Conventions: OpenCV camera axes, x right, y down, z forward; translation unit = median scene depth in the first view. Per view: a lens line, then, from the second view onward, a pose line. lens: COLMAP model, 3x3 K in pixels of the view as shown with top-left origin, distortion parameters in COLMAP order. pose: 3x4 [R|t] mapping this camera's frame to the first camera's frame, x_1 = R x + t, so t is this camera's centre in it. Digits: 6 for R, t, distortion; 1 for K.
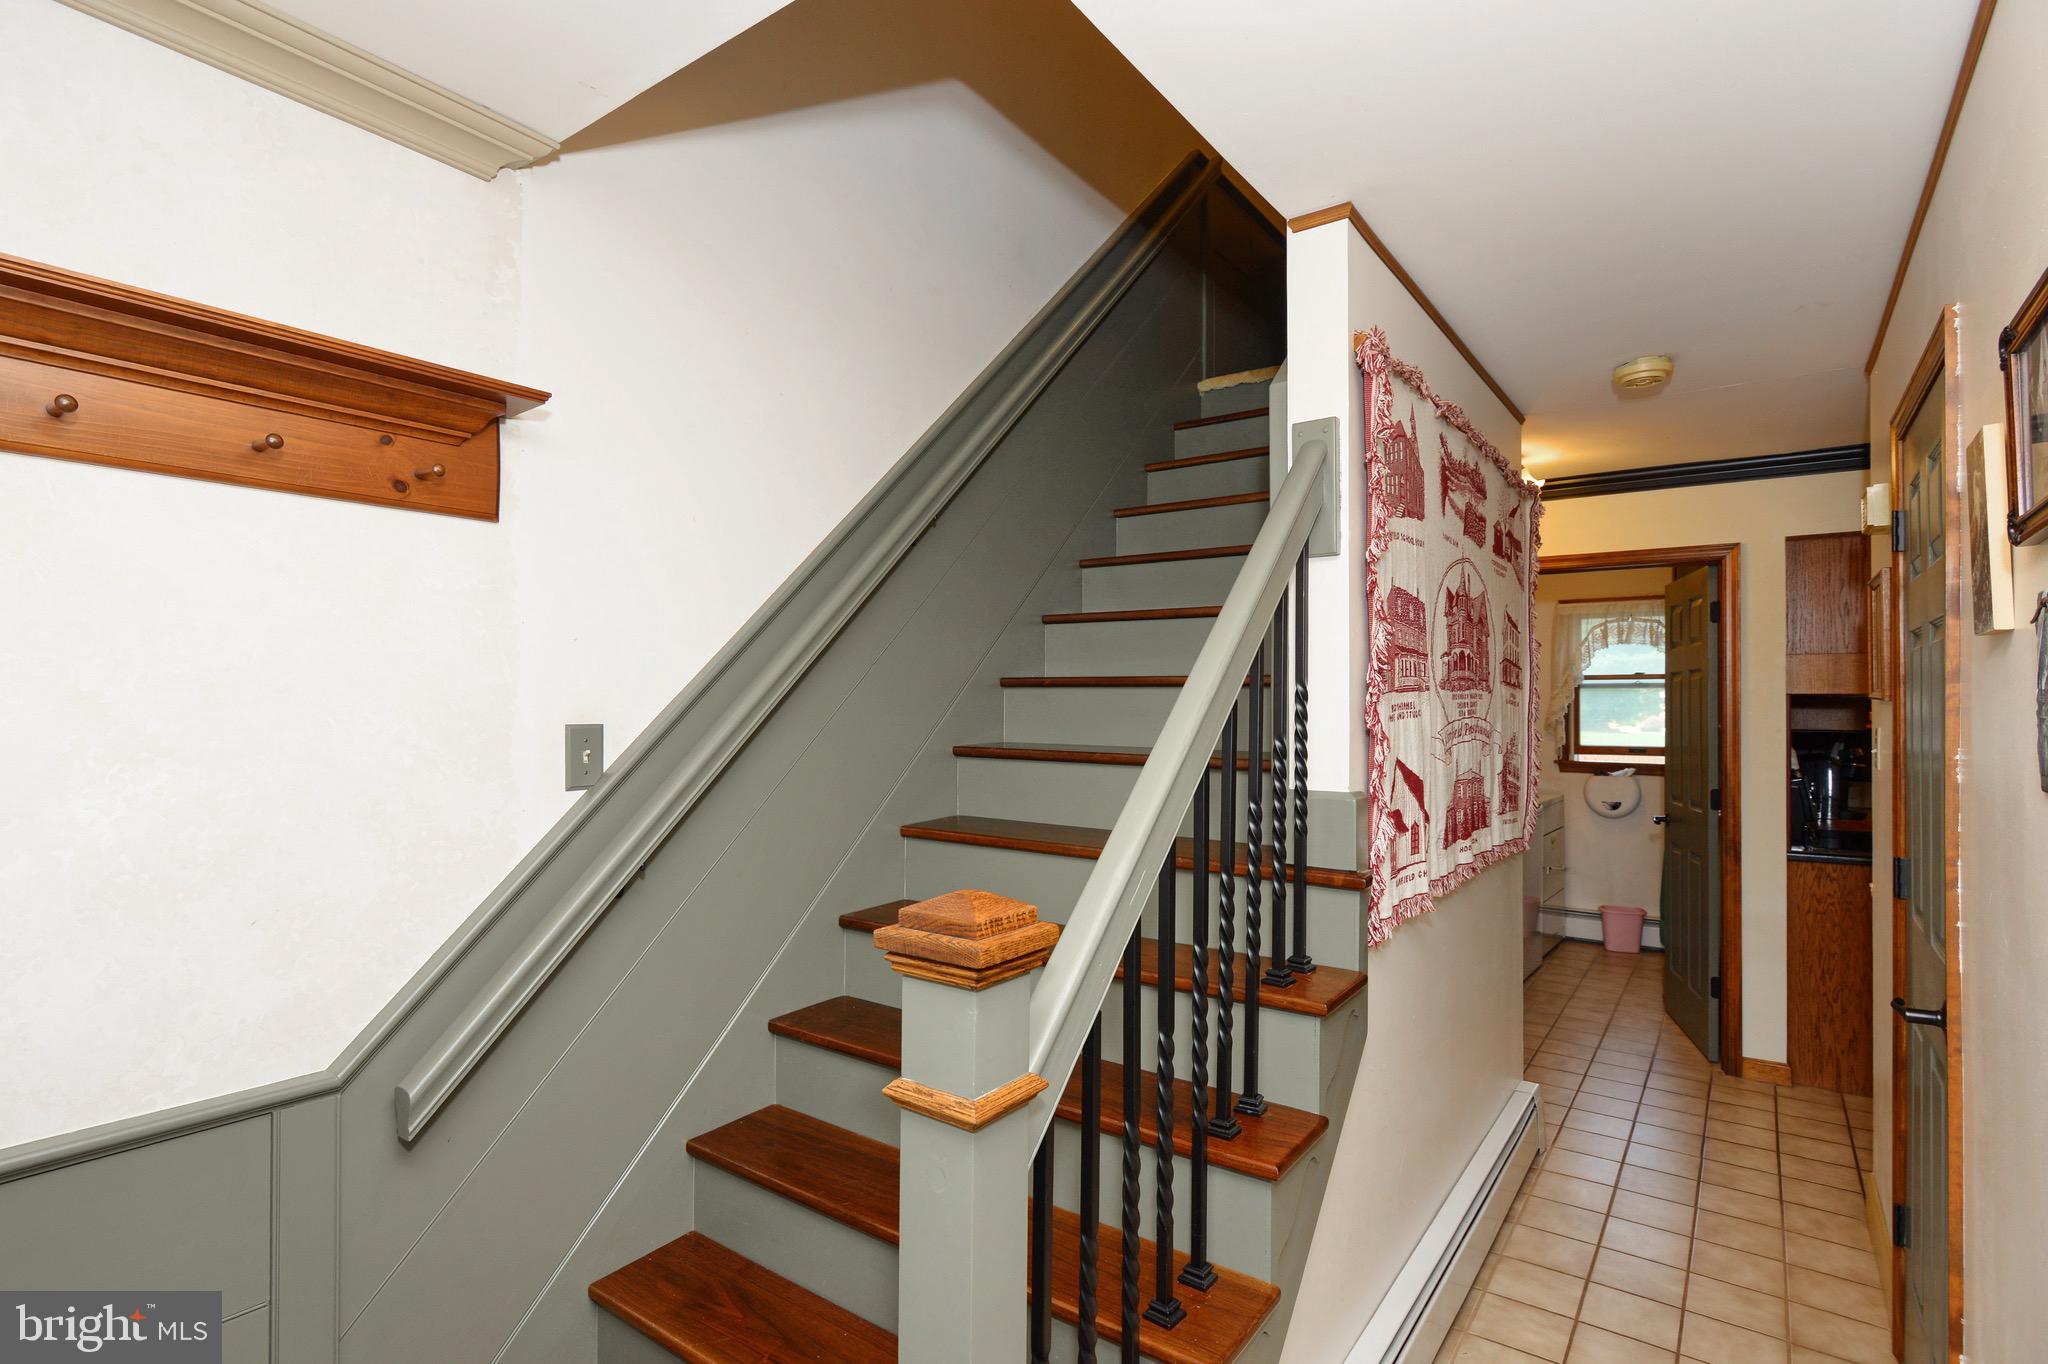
lens RADIAL K [[1014.5, 0, 1020.9], [0, 1014.5, 682.1], [0, 0, 1]] dist [-0.000961, 0.001635]
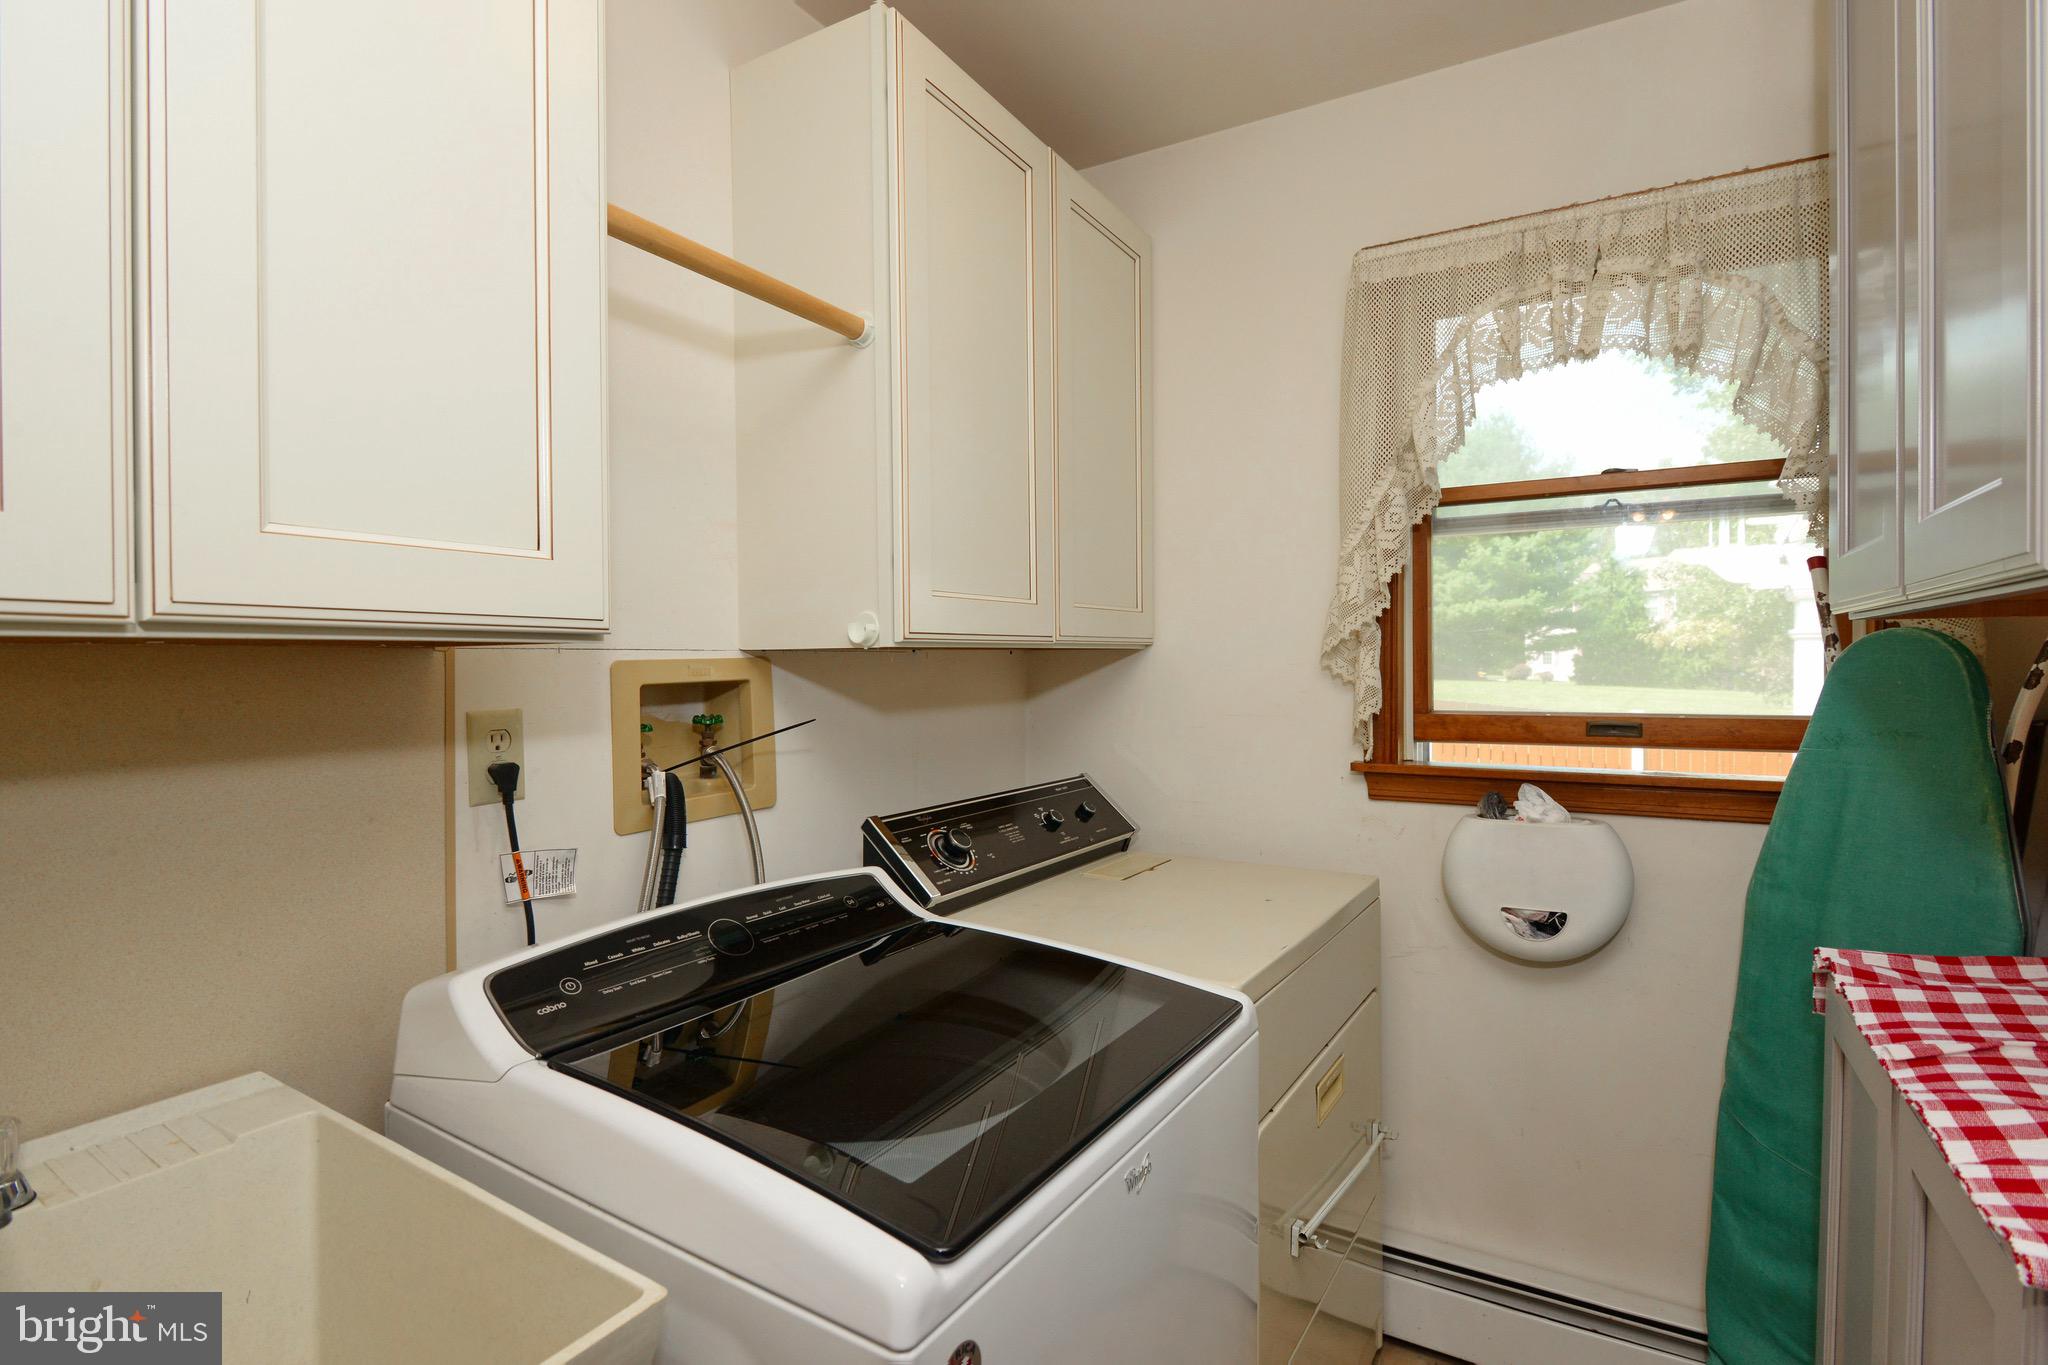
lens RADIAL K [[1014.5, 0, 1026.6], [0, 1014.5, 685.1], [0, 0, 1]] dist [-0.000961, 0.001635]
pose [[0.994377, -0.007658, 0.105622, 0.400595], [0.006579, 0.999923, 0.010558, 0.049970], [-0.105695, -0.009804, 0.994350, 0.714435]]
